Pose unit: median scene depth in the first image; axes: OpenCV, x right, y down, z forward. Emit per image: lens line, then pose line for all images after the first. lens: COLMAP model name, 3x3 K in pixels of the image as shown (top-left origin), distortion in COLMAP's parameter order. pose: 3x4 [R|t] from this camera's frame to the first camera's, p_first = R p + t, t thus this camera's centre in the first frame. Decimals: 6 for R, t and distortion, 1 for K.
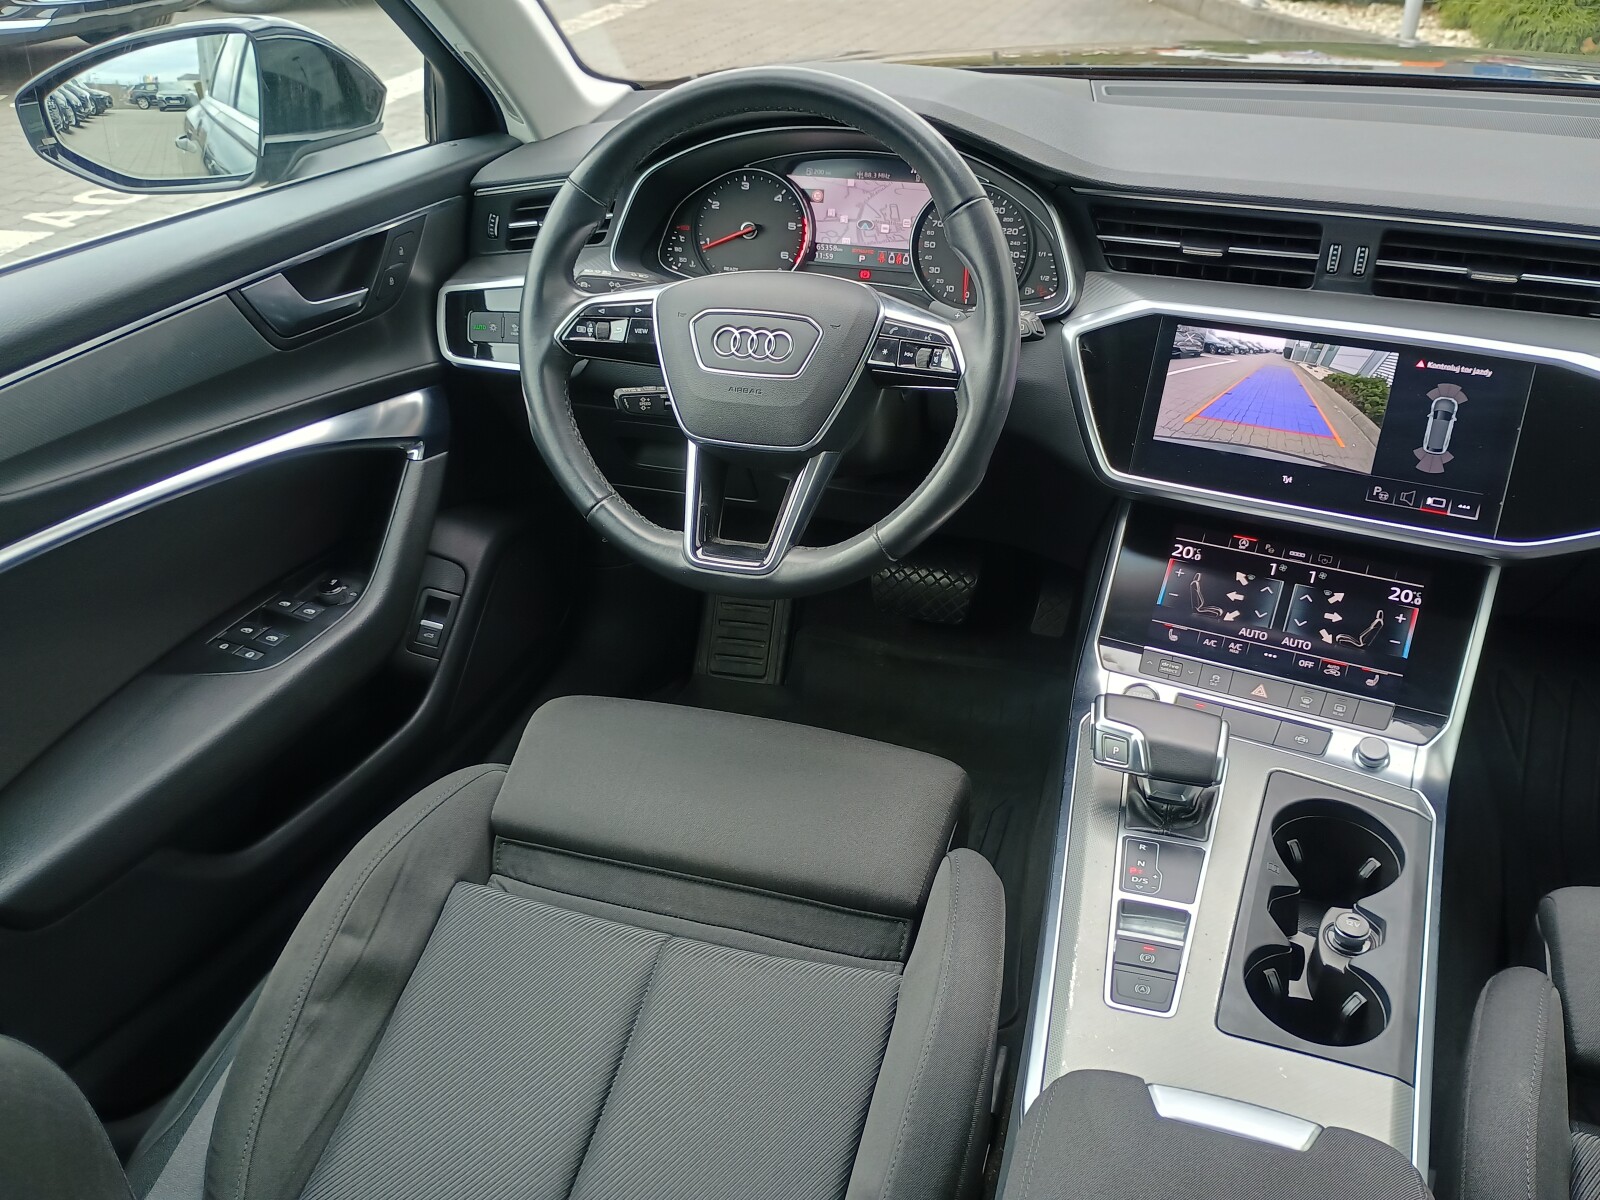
lens RADIAL K [[1408.0, 0, 811.2], [0, 1408.0, 574.9], [0, 0, 1]] dist [0.056852, -0.079004]
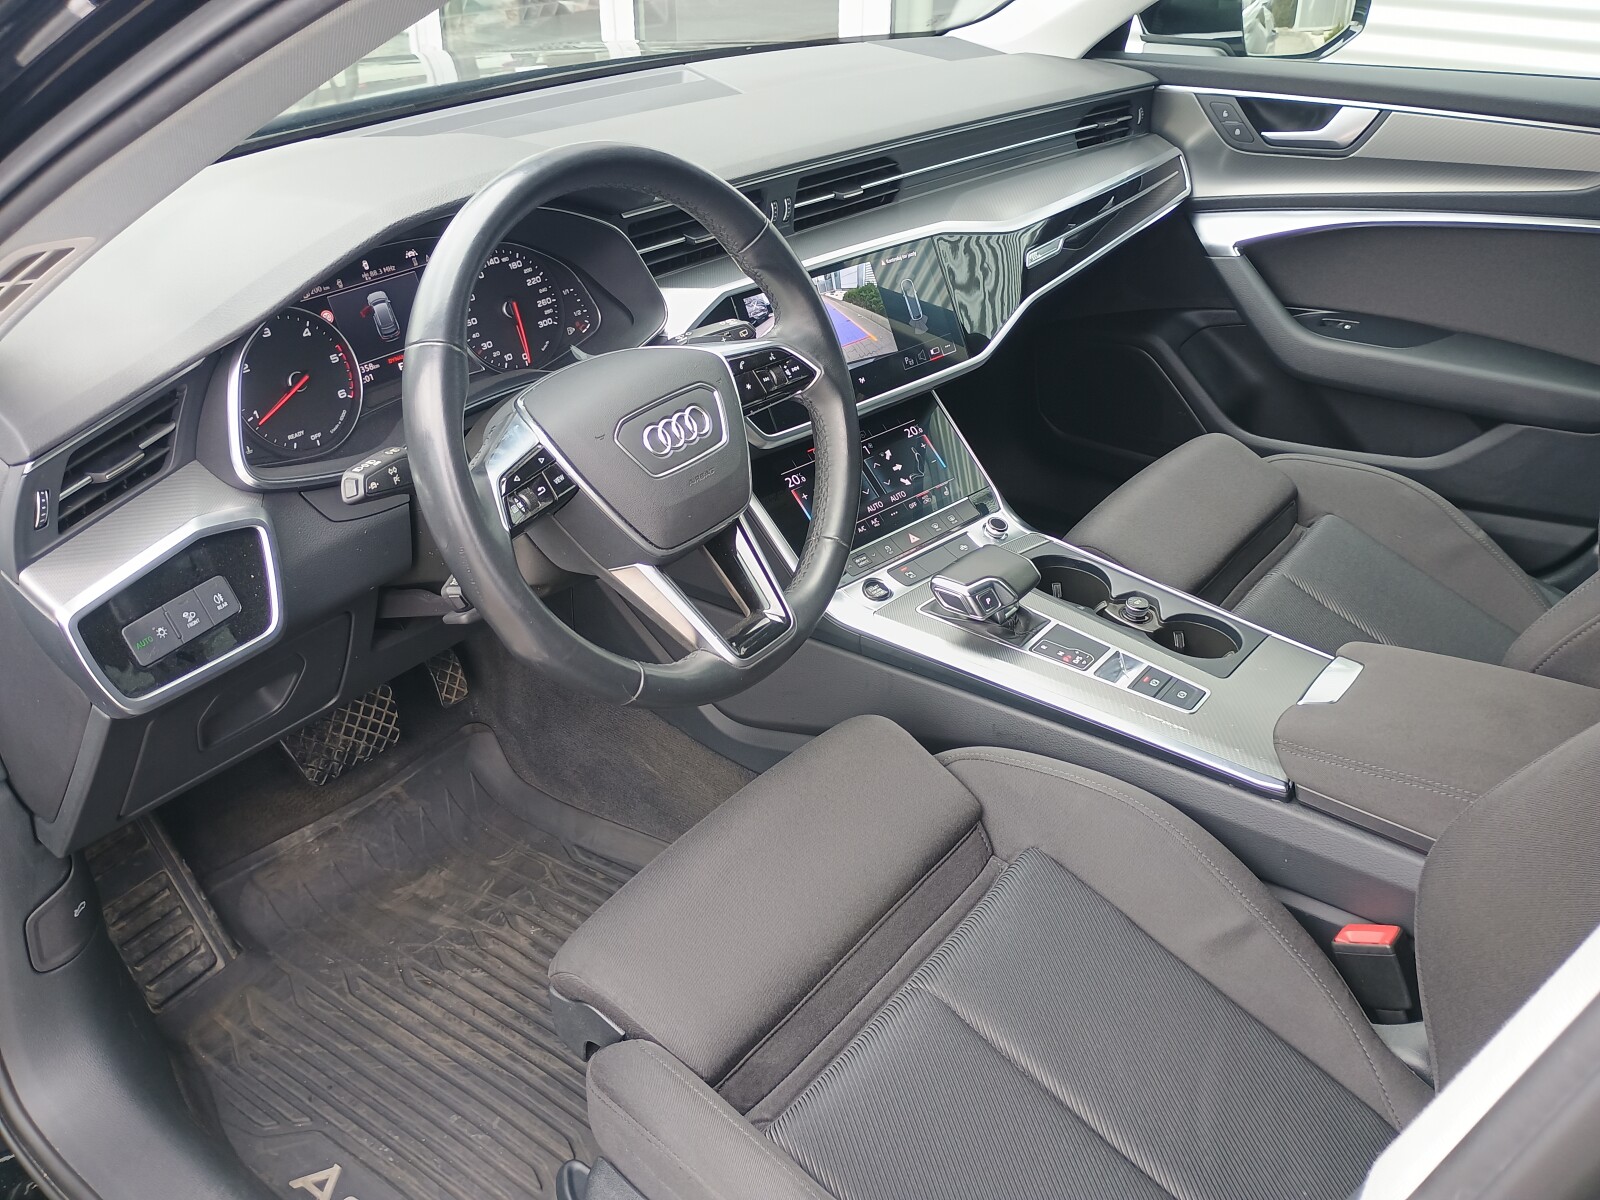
lens RADIAL K [[1408.0, 0, 811.2], [0, 1408.0, 574.9], [0, 0, 1]] dist [0.056852, -0.079004]
pose [[0.325654, -0.449345, 0.831888, -0.787744], [0.456115, 0.845362, 0.278070, -0.286378], [-0.828196, 0.288882, 0.480249, 0.480459]]
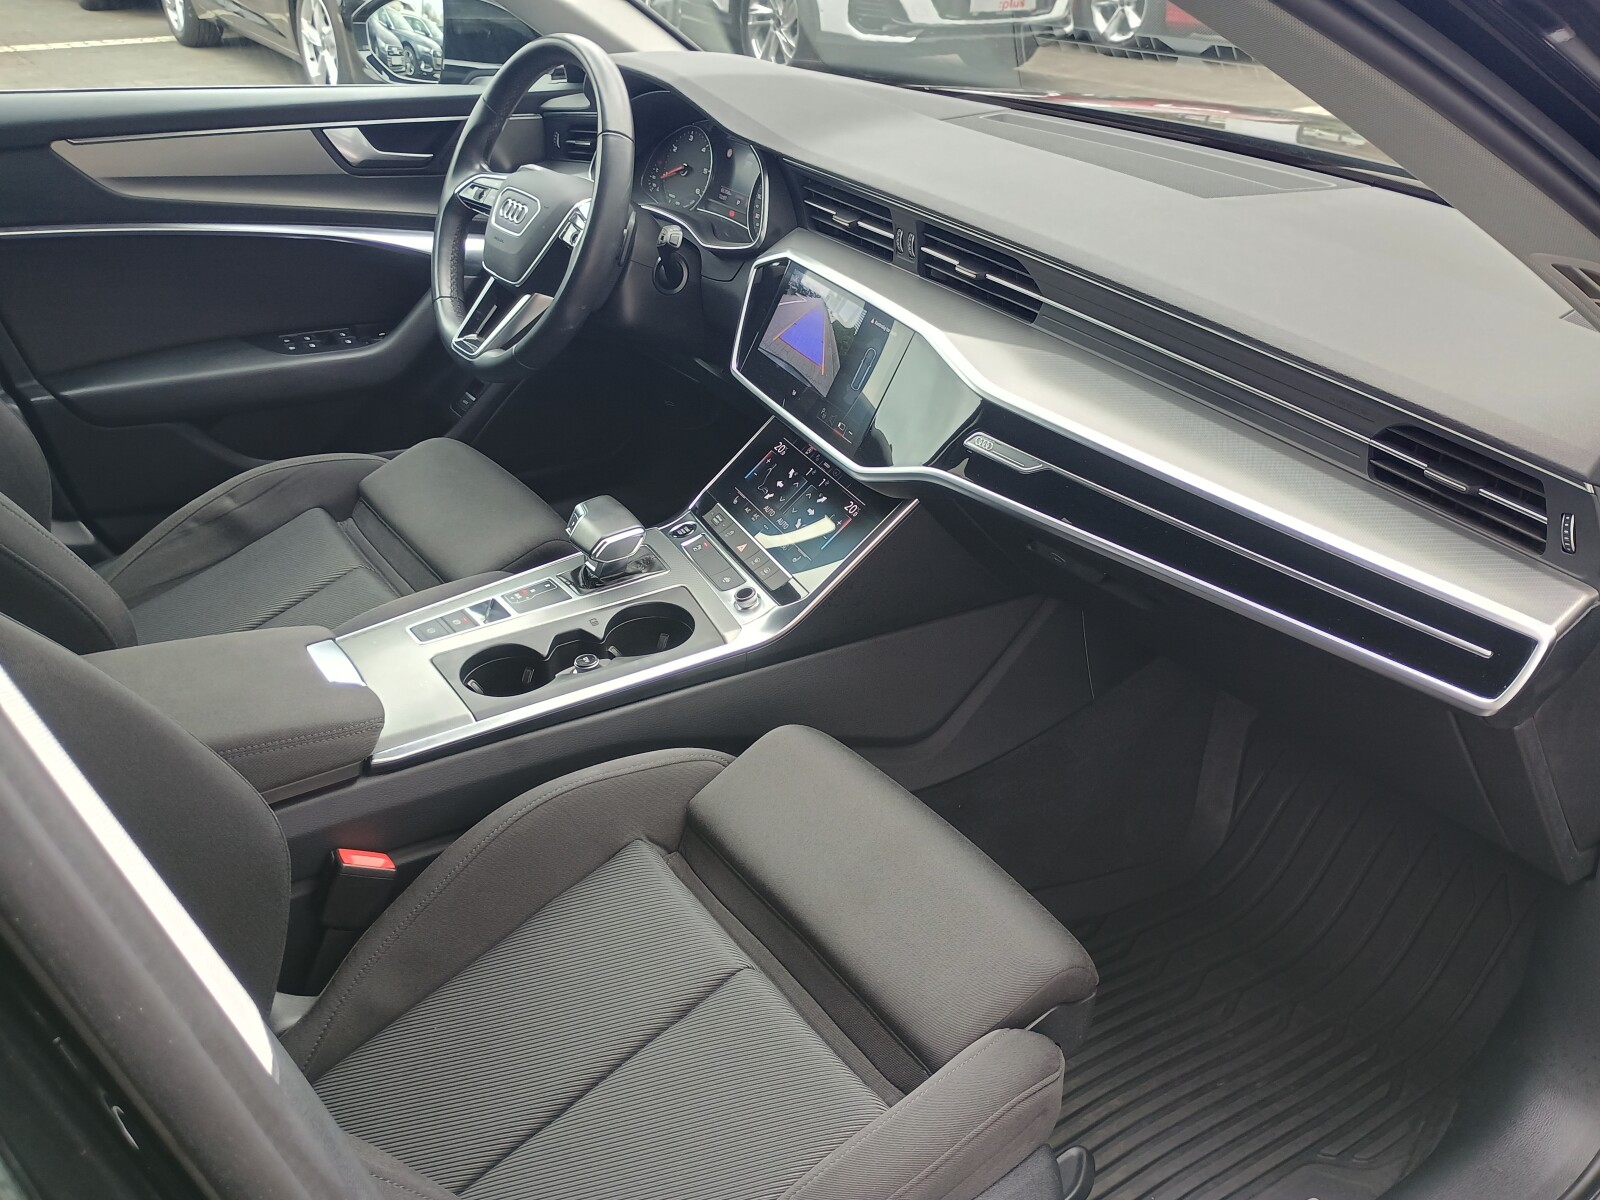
lens RADIAL K [[1394.5, 0, 808.3], [0, 1394.5, 594.7], [0, 0, 1]] dist [0.057505, -0.065914]
pose [[0.786431, 0.315604, -0.530961, 1.072428], [-0.330080, 0.941308, 0.070618, 0.012208], [0.522085, 0.119724, 0.844449, -0.052579]]
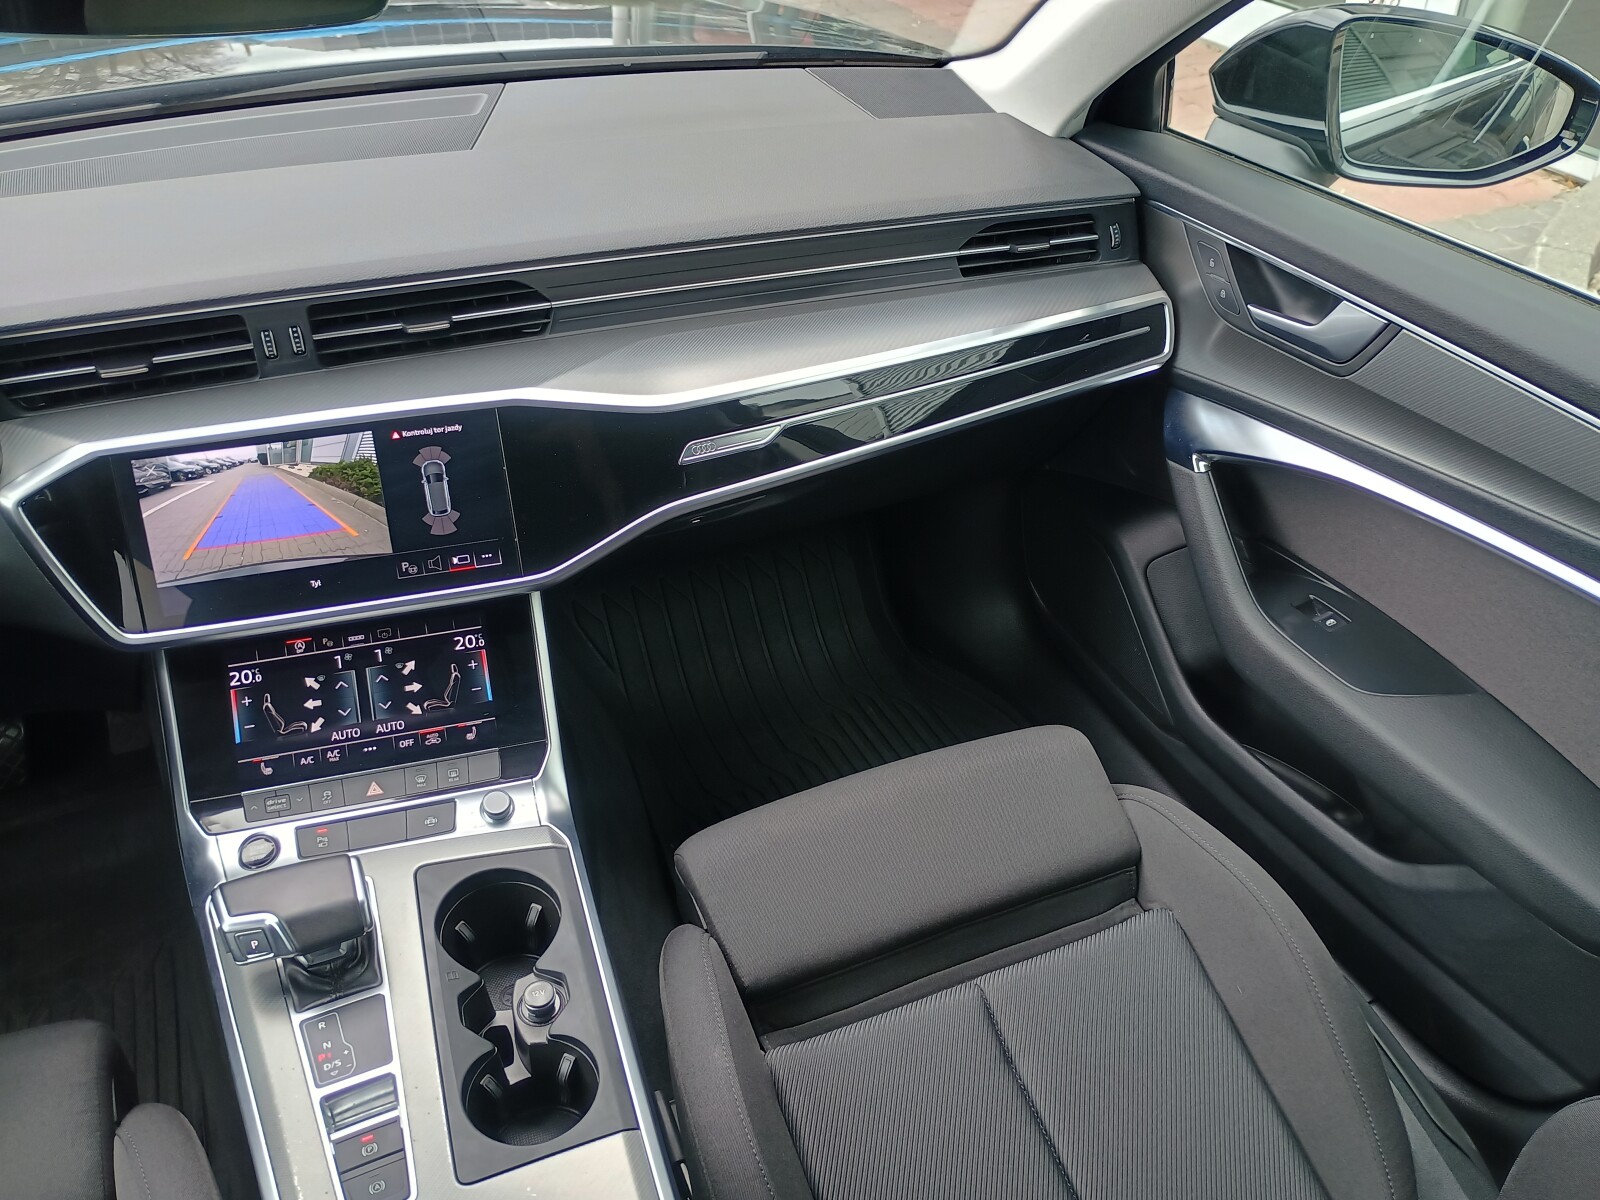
lens RADIAL K [[1400.9, 0, 811.1], [0, 1400.9, 581.8], [0, 0, 1]] dist [0.037797, -0.007536]
pose [[0.753061, -0.377736, 0.538716, 0.074402], [0.320048, 0.925686, 0.201682, -0.151760], [-0.574864, 0.020536, 0.817991, 0.025083]]
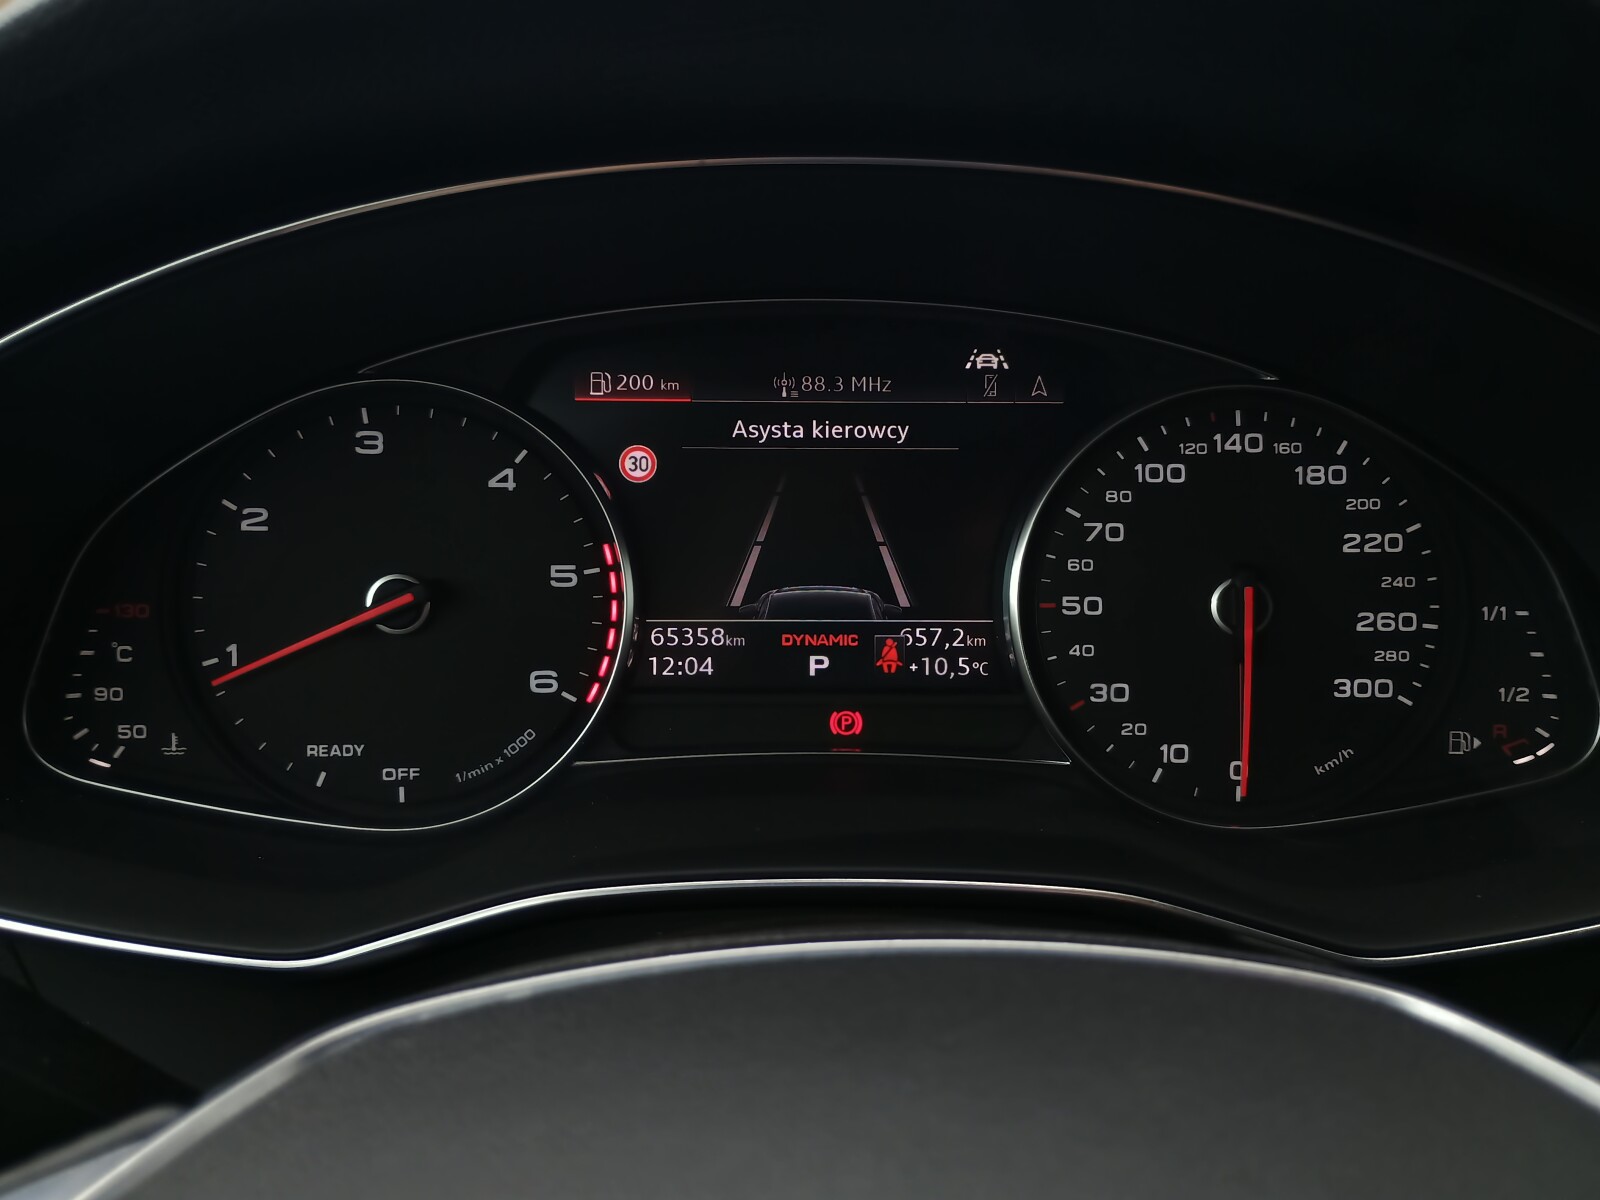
lens RADIAL K [[1408.0, 0, 811.2], [0, 1408.0, 574.9], [0, 0, 1]] dist [0.056852, -0.079004]
pose [[0.942248, -0.083922, 0.324232, -0.066966], [0.139519, 0.978453, -0.152198, -0.234350], [-0.304473, 0.188645, 0.933654, 0.860584]]
